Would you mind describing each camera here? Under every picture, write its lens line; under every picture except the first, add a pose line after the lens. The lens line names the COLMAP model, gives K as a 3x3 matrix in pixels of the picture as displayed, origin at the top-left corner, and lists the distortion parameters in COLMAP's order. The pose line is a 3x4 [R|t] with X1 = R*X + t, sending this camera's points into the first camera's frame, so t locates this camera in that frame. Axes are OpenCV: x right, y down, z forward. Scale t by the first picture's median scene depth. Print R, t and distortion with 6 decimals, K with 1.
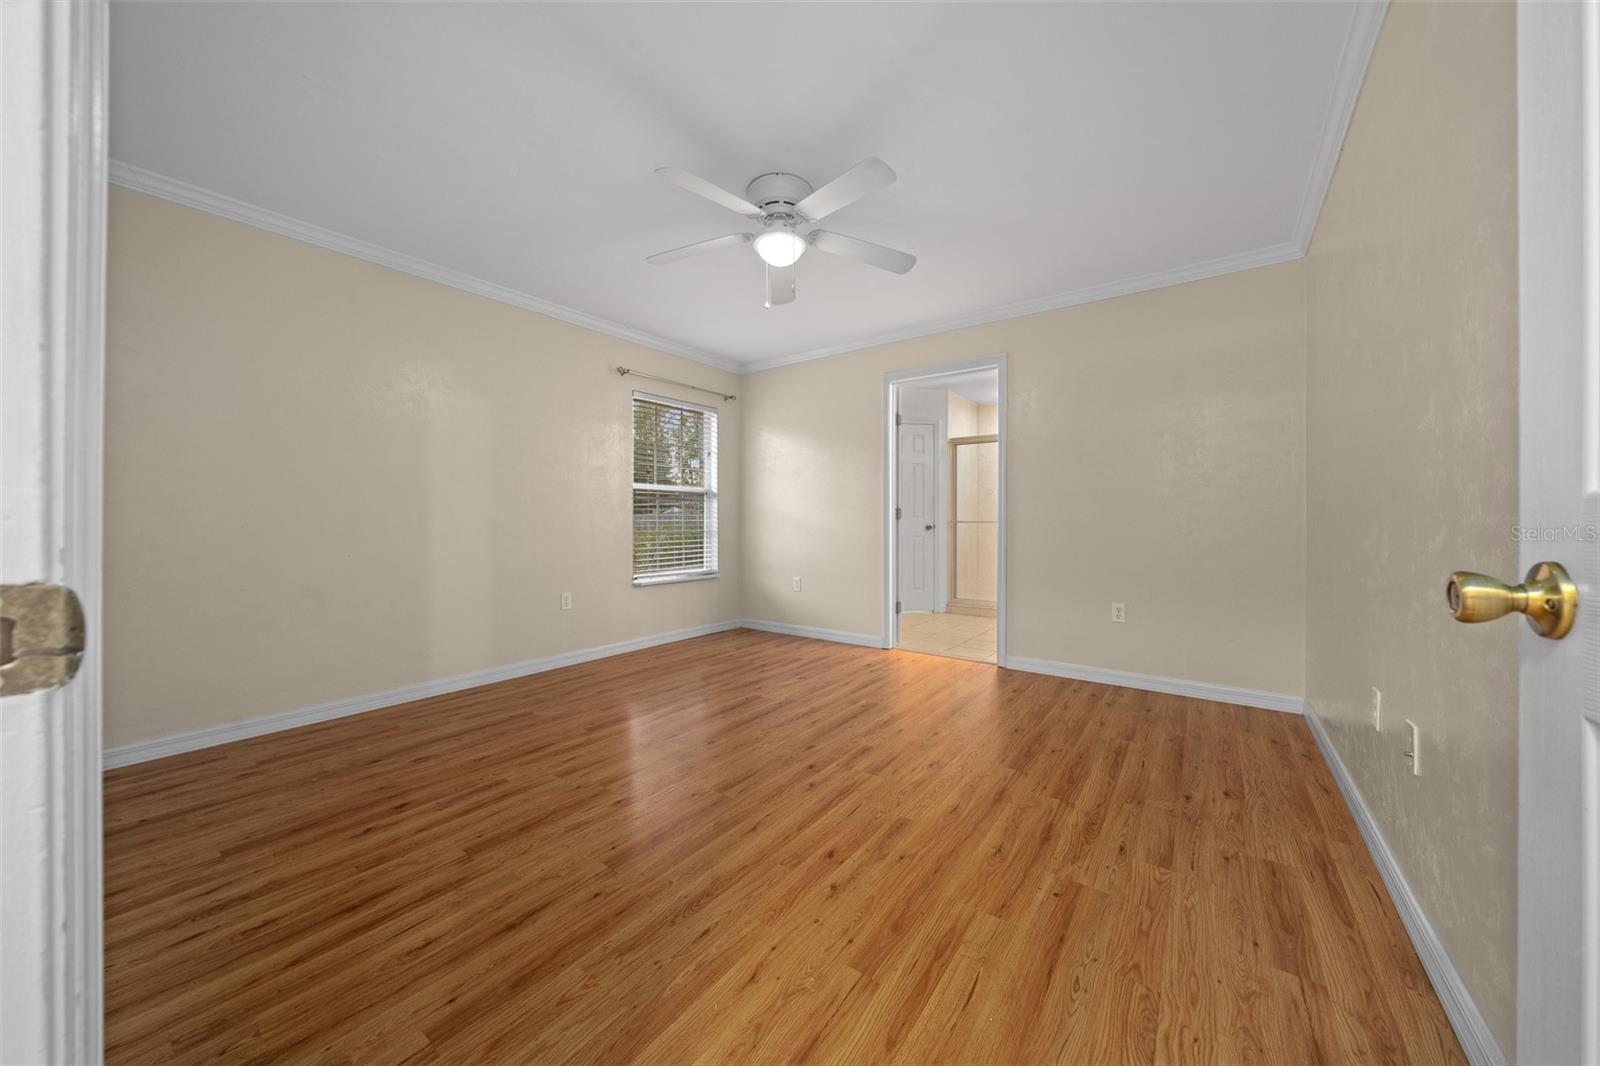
lens RADIAL K [[545.8, 0, 798.1], [0, 545.8, 524.0], [0, 0, 1]] dist [-0.003493, -0.000298]
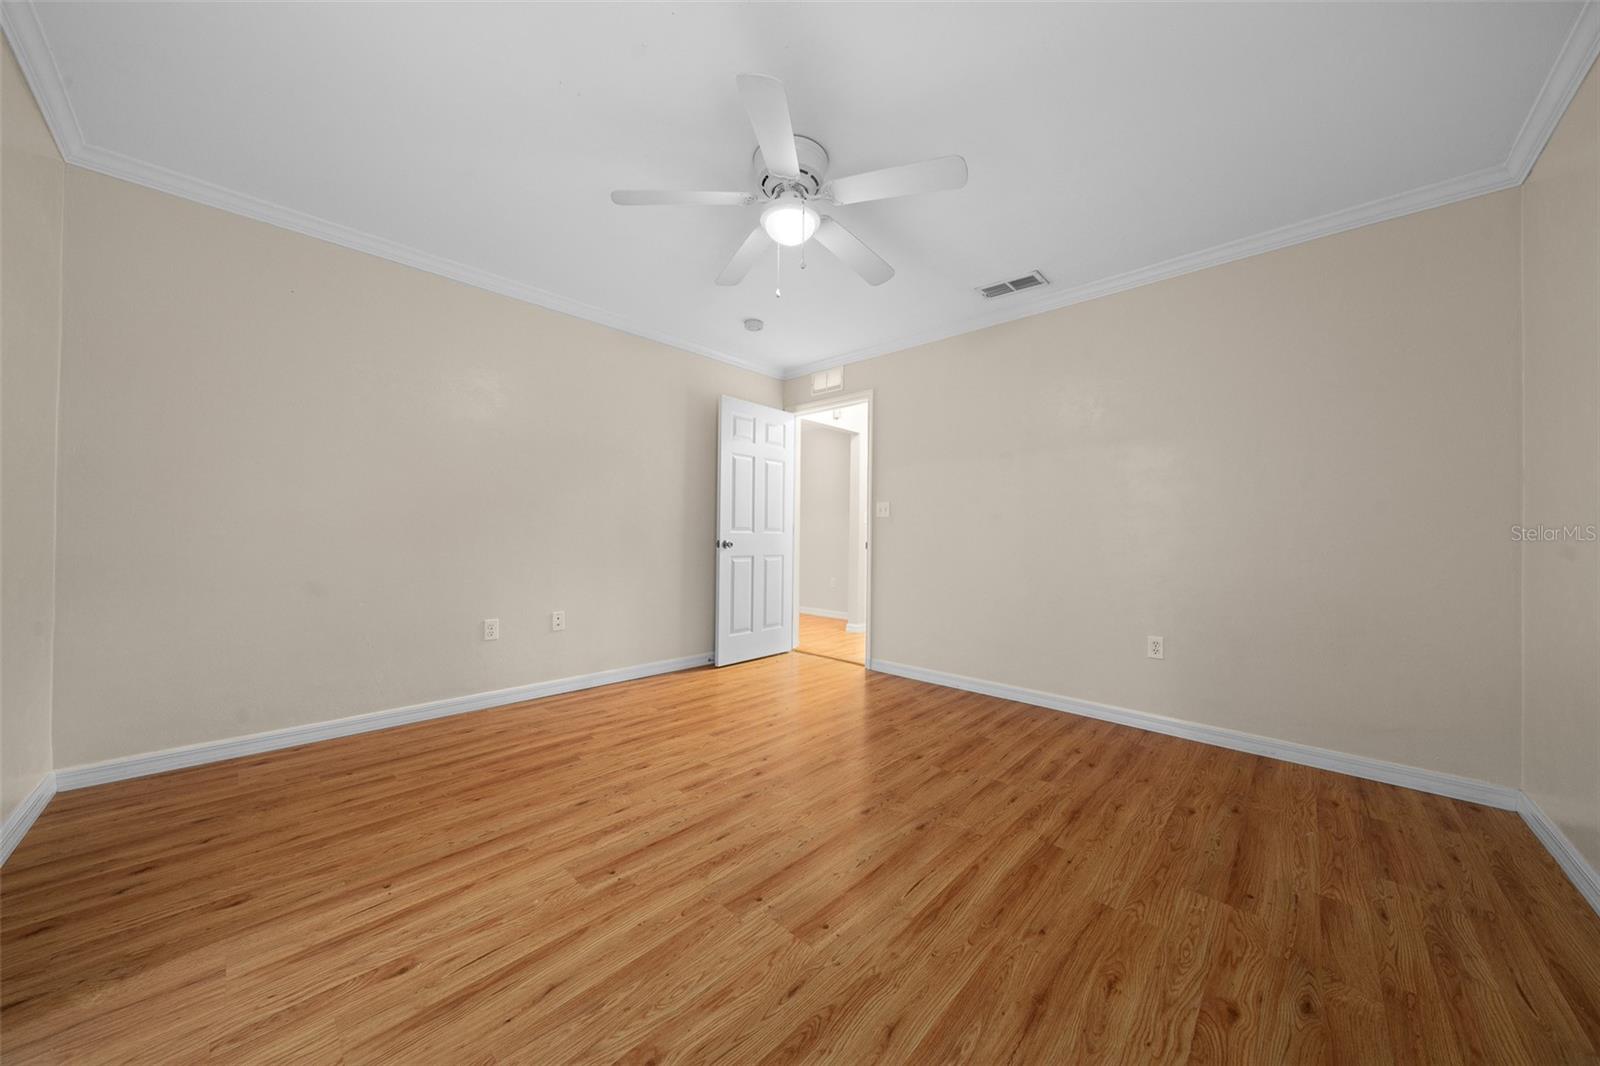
lens RADIAL K [[545.8, 0, 800.7], [0, 545.8, 532.0], [0, 0, 1]] dist [-0.003493, -0.000298]
pose [[-0.993645, -0.012289, 0.111882, -0.193109], [-0.012749, 0.999913, -0.003399, -0.010463], [-0.111831, -0.004804, -0.993716, 2.341003]]
